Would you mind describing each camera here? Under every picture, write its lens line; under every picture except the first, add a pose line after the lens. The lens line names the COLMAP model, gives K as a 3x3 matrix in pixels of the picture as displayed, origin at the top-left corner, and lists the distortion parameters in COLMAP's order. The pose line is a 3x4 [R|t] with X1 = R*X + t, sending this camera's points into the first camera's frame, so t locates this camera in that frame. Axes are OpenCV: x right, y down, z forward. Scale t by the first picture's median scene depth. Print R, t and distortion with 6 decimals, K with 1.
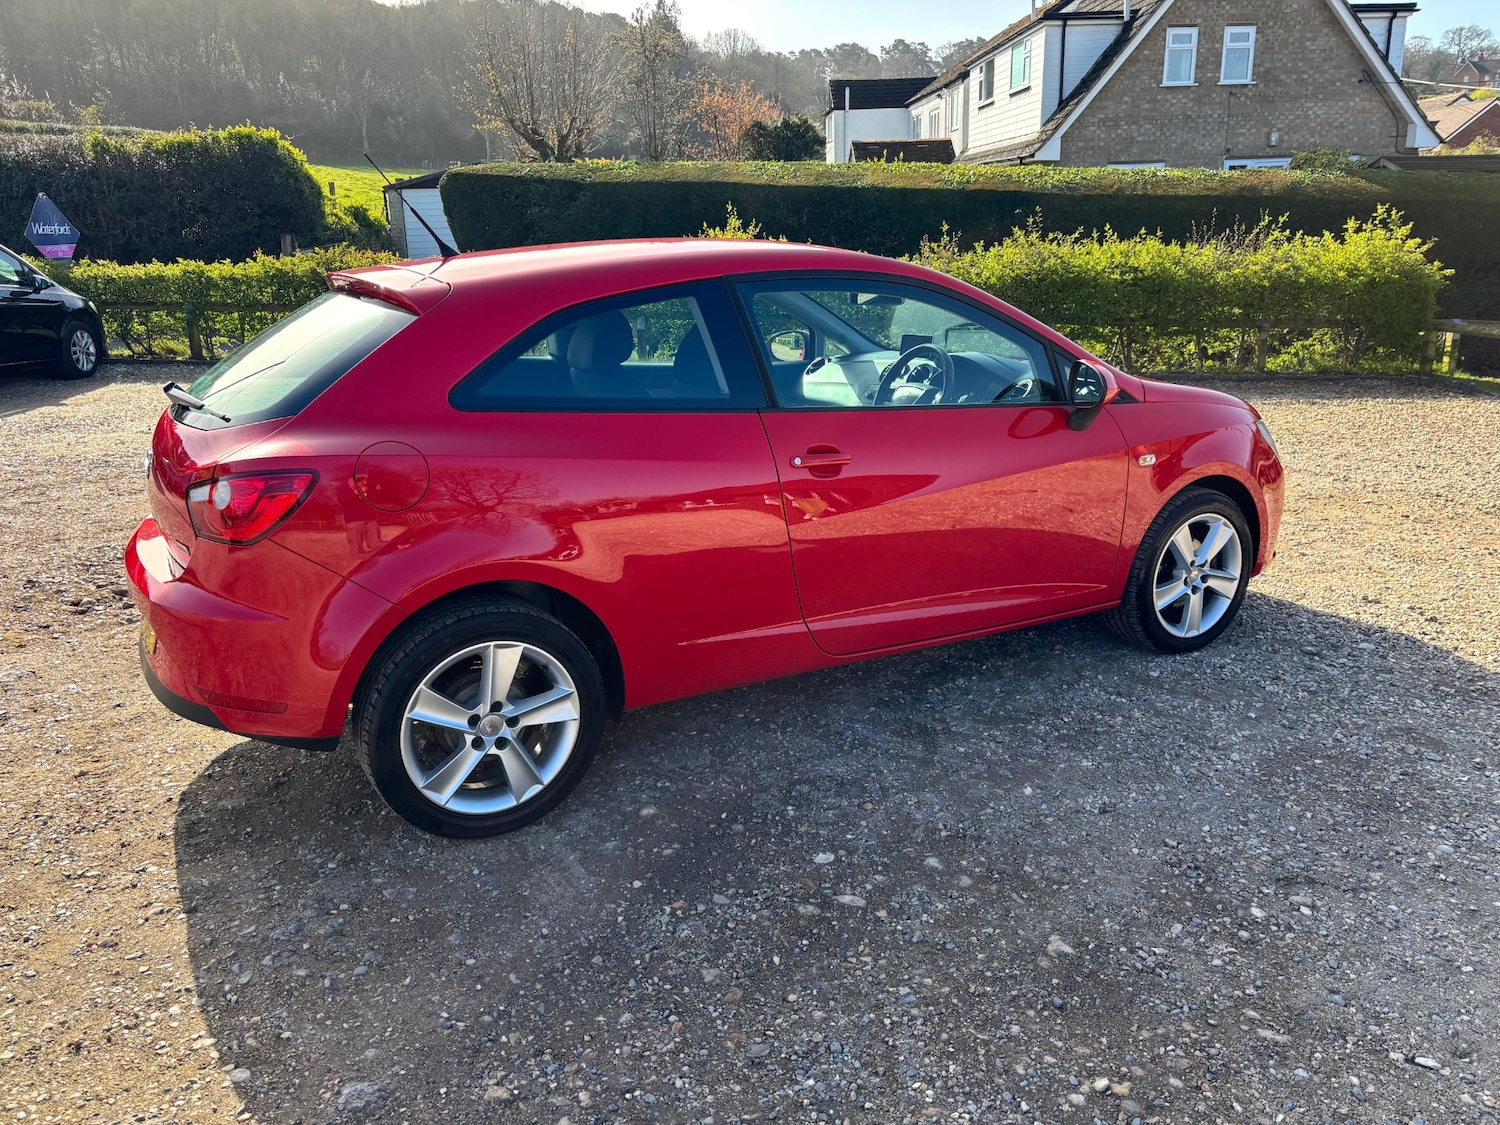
lens RADIAL K [[1146.2, 0, 761.3], [0, 1146.2, 554.7], [0, 0, 1]] dist [0.046738, -0.048836]
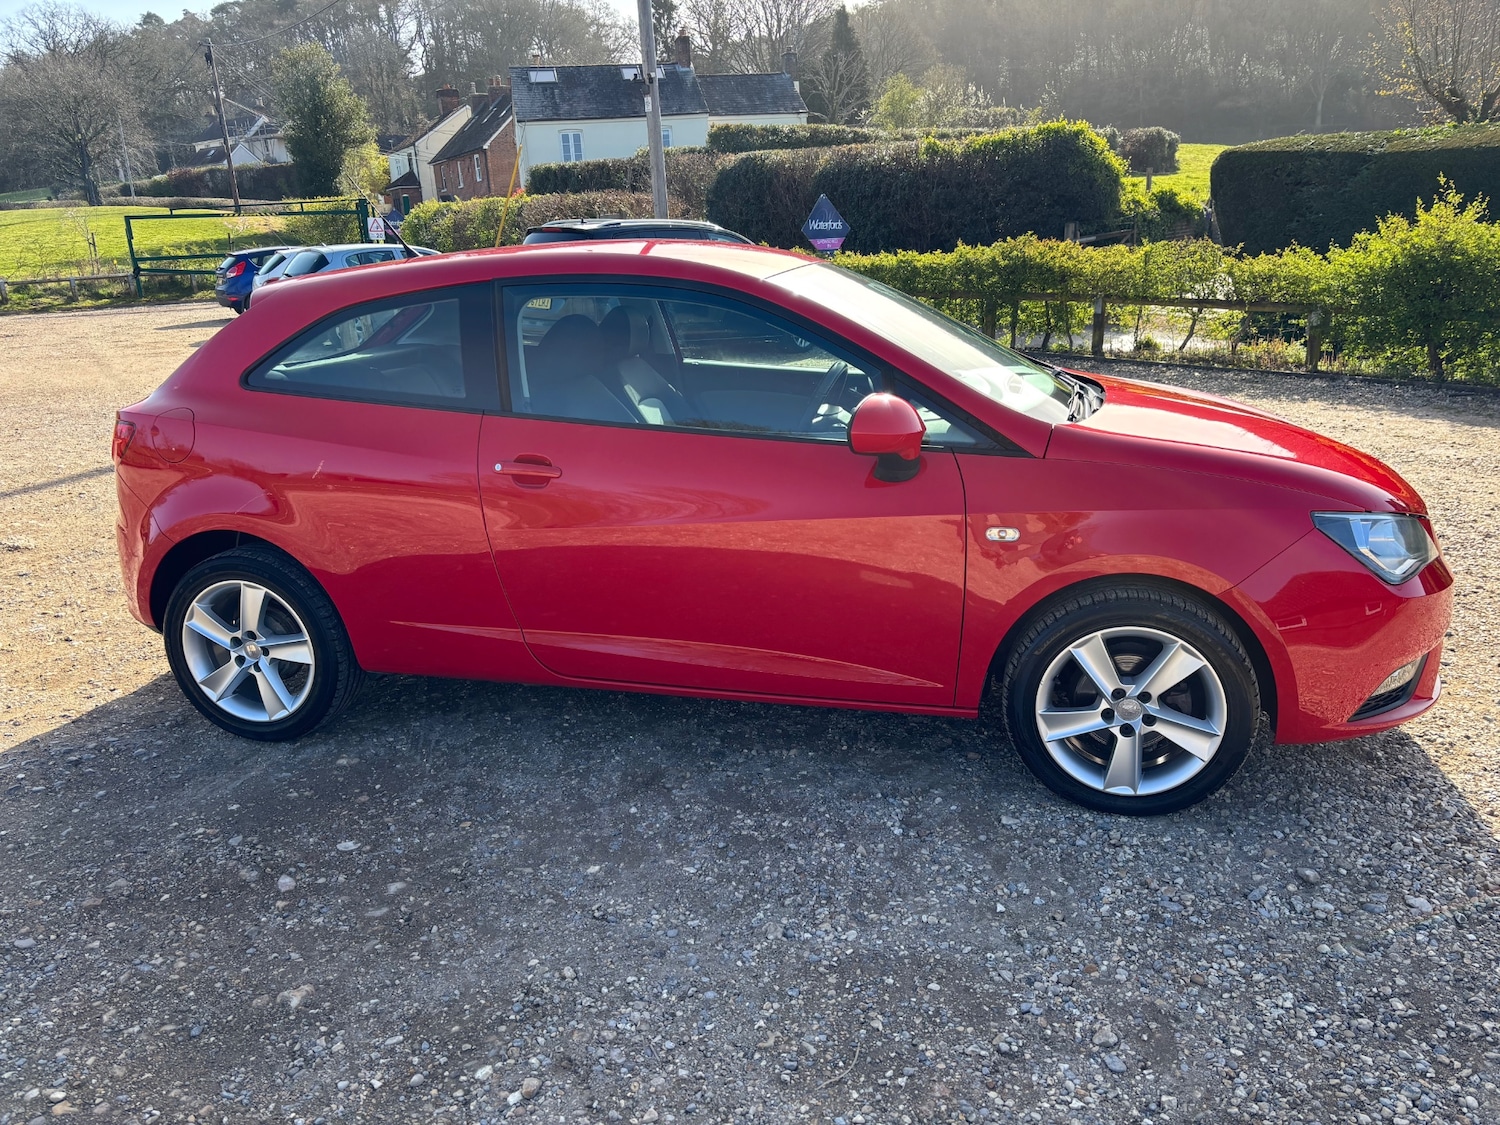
lens RADIAL K [[1146.2, 0, 757.8], [0, 1146.2, 557.8], [0, 0, 1]] dist [0.046738, -0.048836]
pose [[0.722892, 0.175914, -0.668192, 0.135844], [-0.165409, 0.982988, 0.079840, -0.018879], [0.670870, 0.052809, 0.739692, 0.065396]]
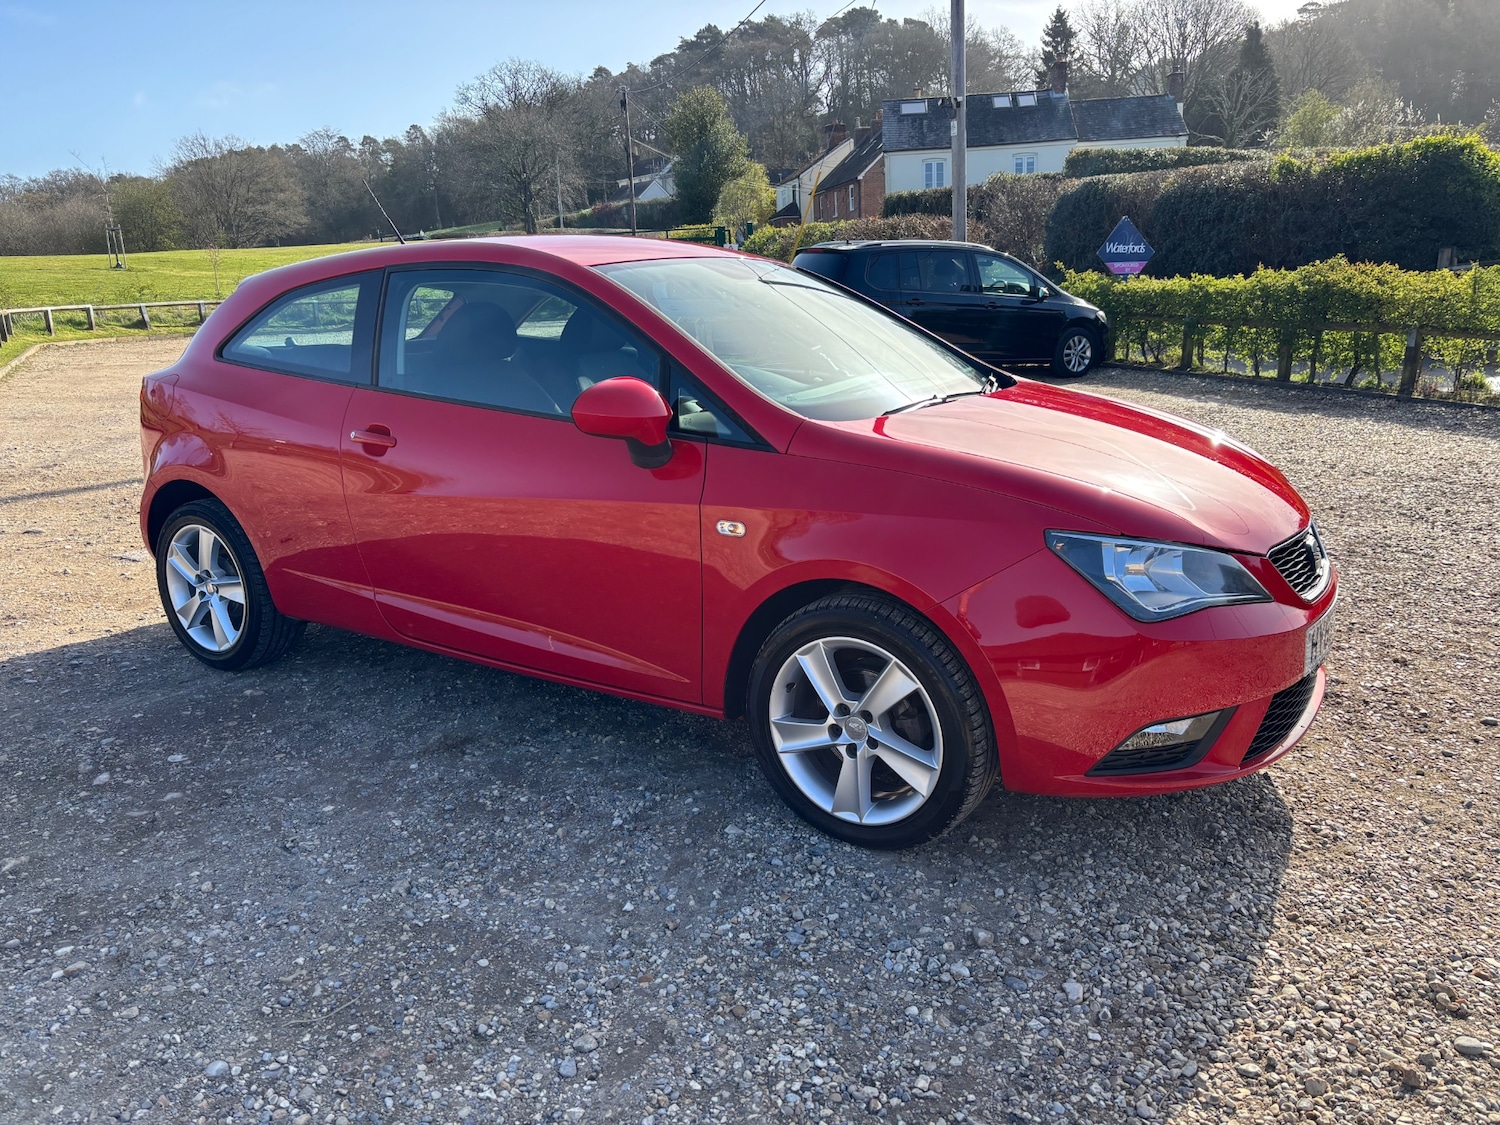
lens RADIAL K [[1146.2, 0, 756.1], [0, 1146.2, 546.0], [0, 0, 1]] dist [0.046738, -0.048836]
pose [[0.460485, 0.205350, -0.863589, 0.181445], [-0.226377, 0.967872, 0.109438, -0.028854], [0.858317, 0.145102, 0.492177, 0.125653]]
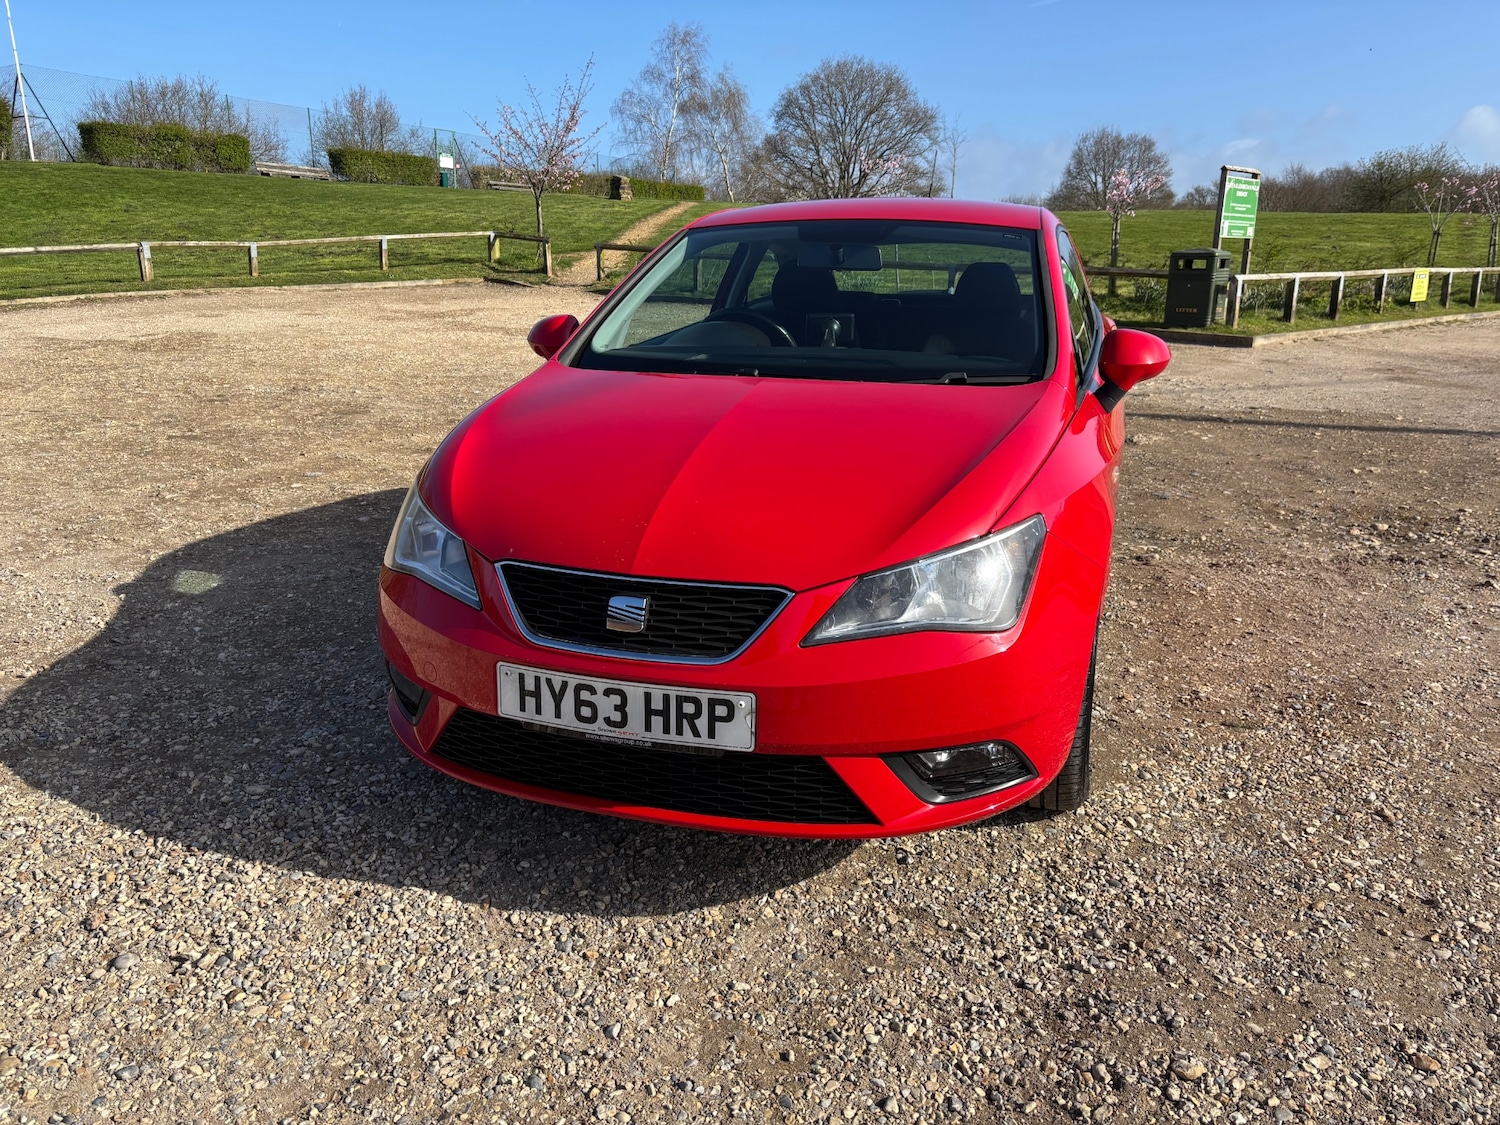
lens RADIAL K [[1146.2, 0, 760.1], [0, 1146.2, 552.3], [0, 0, 1]] dist [0.046738, -0.048836]
pose [[-0.735831, 0.183728, -0.651765, 0.151838], [-0.177965, 0.876188, 0.447910, -0.083484], [0.653362, 0.445577, -0.612029, 0.324696]]
